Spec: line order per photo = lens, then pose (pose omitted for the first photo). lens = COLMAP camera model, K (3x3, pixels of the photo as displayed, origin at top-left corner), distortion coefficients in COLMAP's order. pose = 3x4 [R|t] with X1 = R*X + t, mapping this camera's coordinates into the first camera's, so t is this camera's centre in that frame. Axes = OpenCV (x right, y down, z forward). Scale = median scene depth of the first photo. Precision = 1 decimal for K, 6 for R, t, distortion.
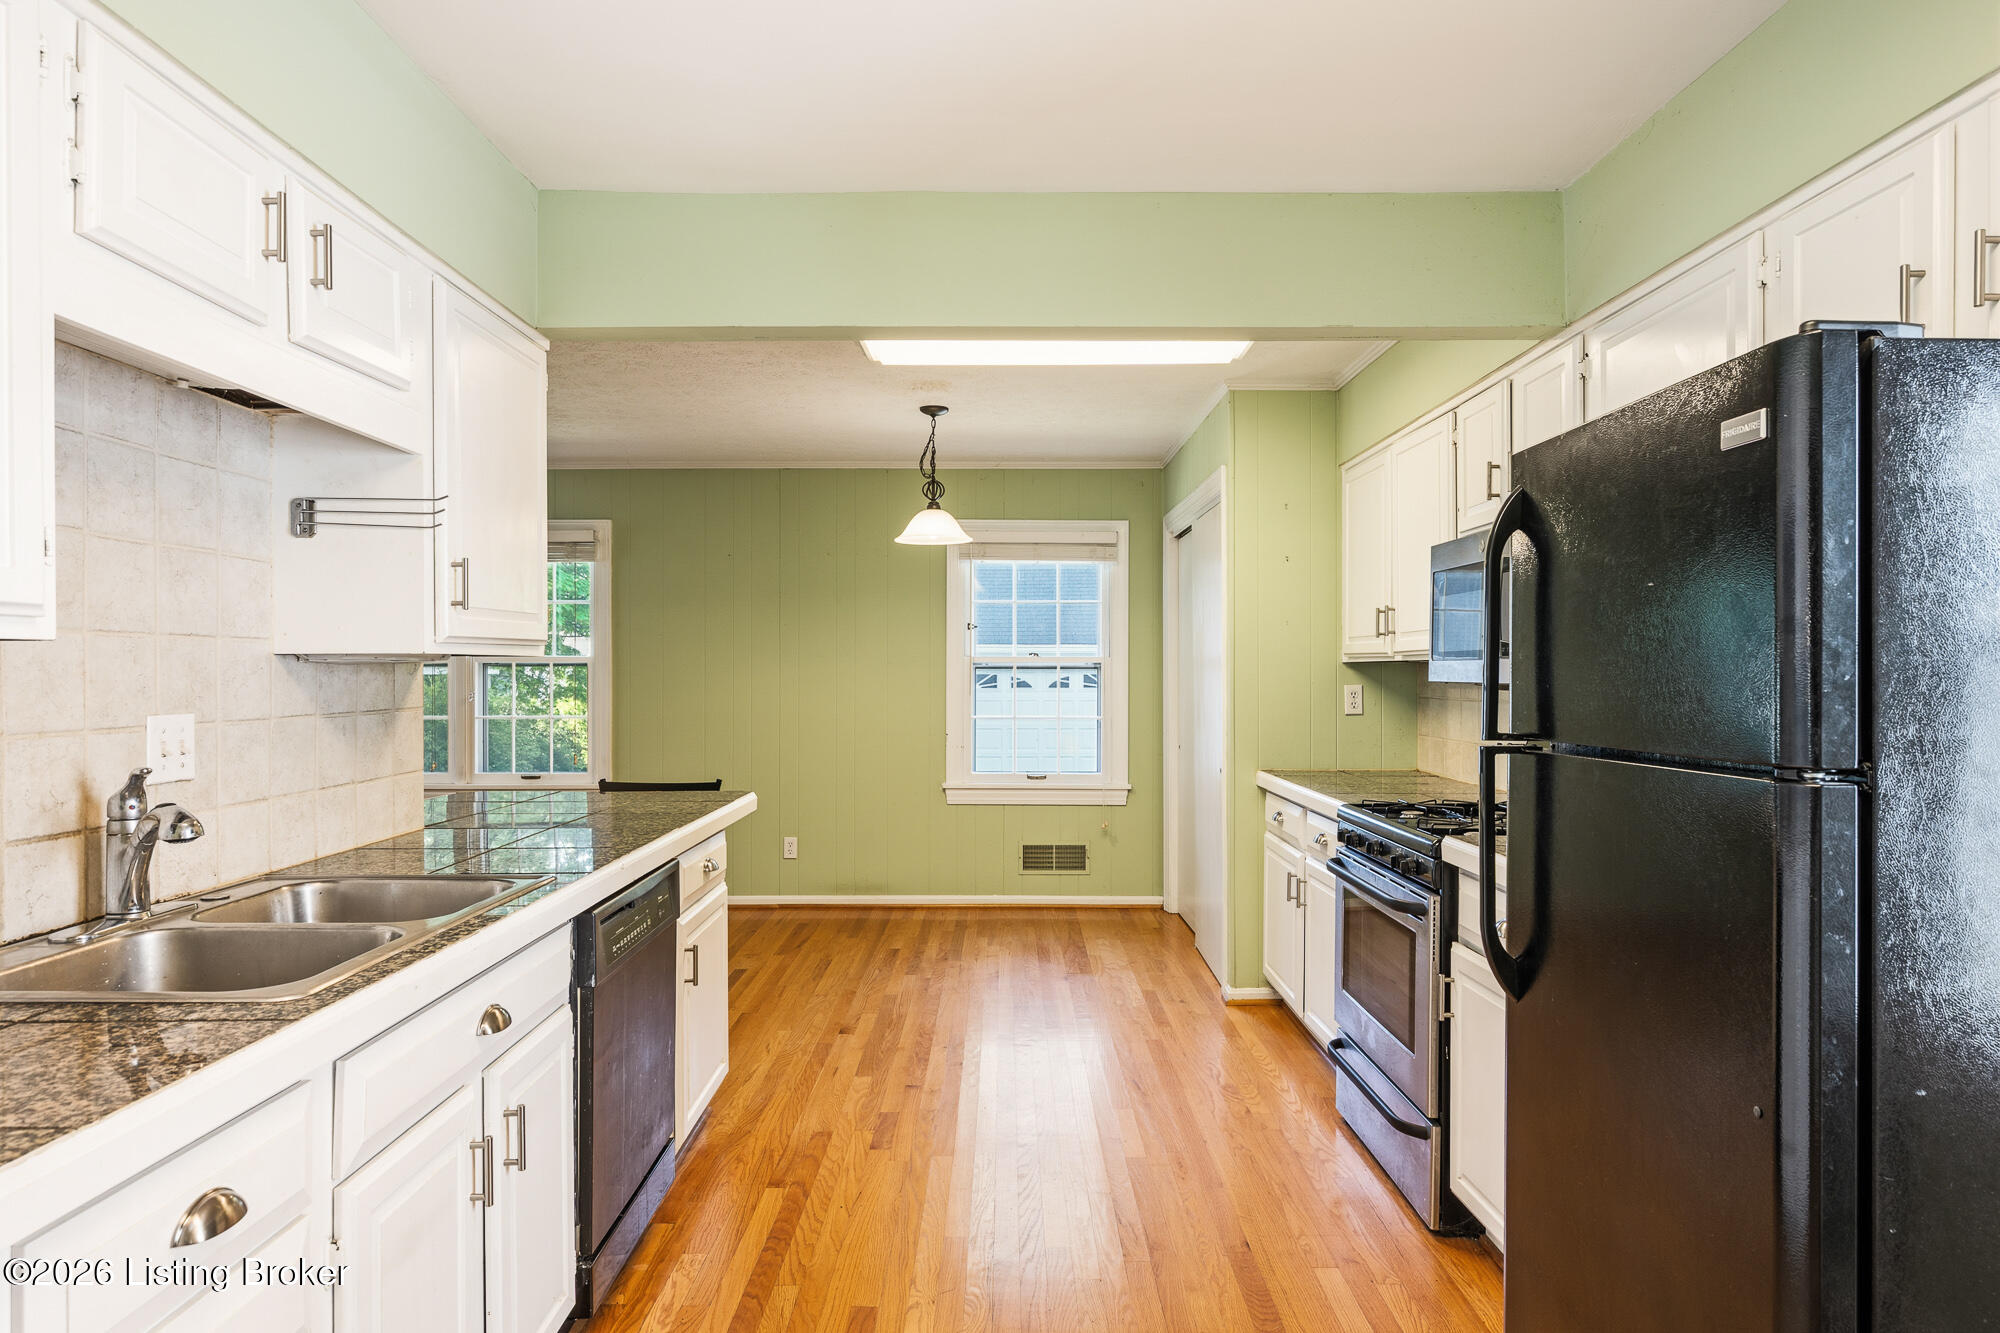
lens RADIAL K [[1181.9, 0, 998.8], [0, 1181.9, 672.7], [0, 0, 1]] dist [-0.005251, -0.000452]
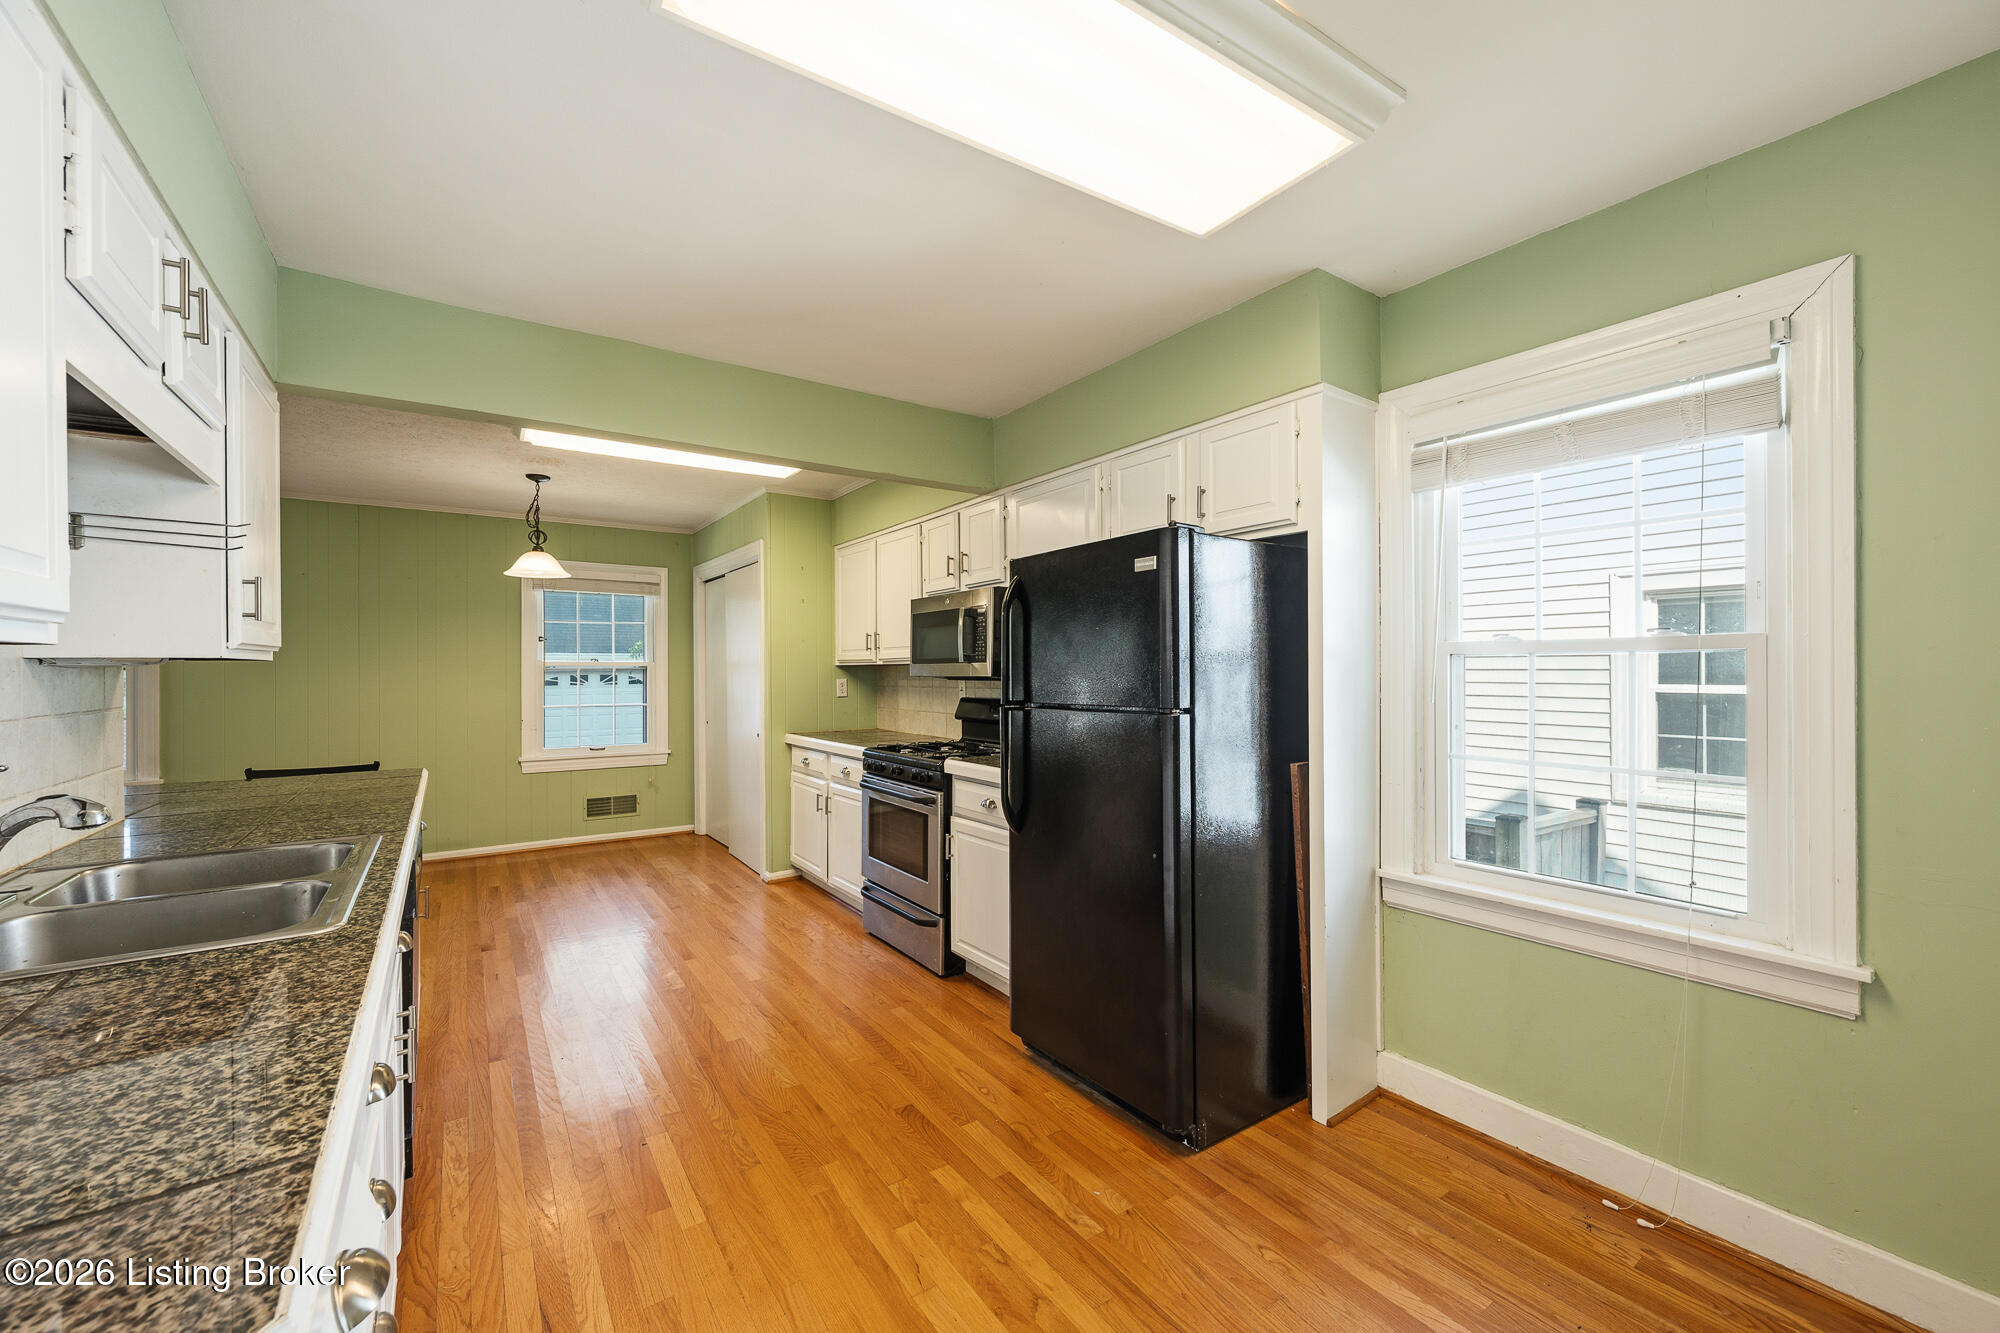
lens RADIAL K [[785.7, 0, 998.0], [0, 785.7, 670.6], [0, 0, 1]] dist [-0.000278, 0.000234]
pose [[0.822846, -0.004650, 0.568245, -0.200322], [0.006301, 0.999980, -0.000941, 0.001181], [-0.568229, 0.004354, 0.822859, -0.043937]]
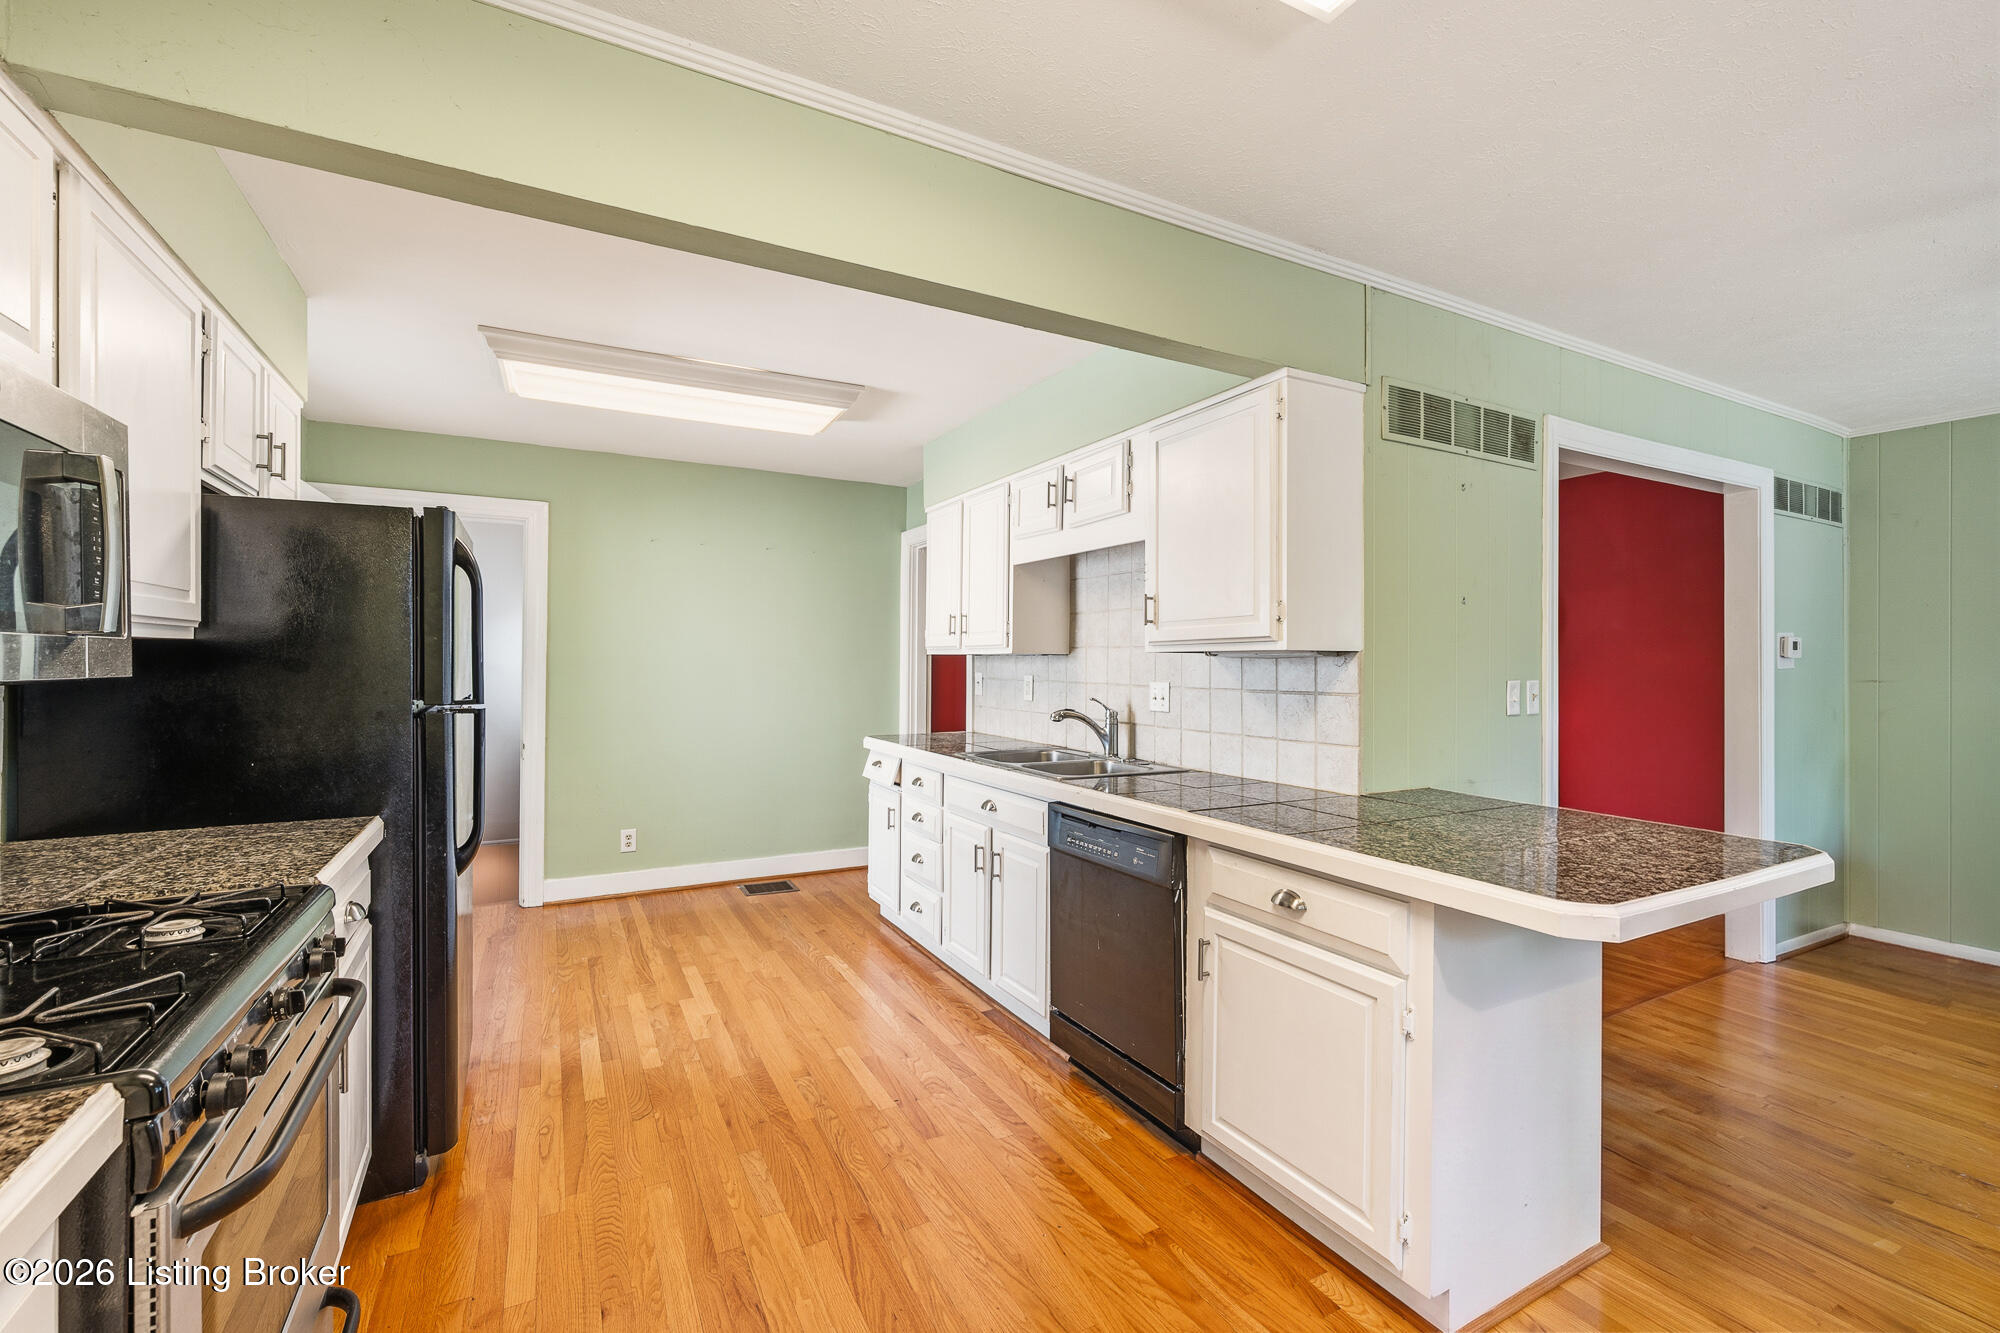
lens RADIAL K [[845.4, 0, 994.3], [0, 845.4, 657.3], [0, 0, 1]] dist [0.001153, -0.000044]
pose [[-0.882198, -0.007699, -0.470816, 0.201701], [-0.006831, 0.999970, -0.003553, -0.001820], [0.470829, 0.000082, -0.882224, 1.344011]]
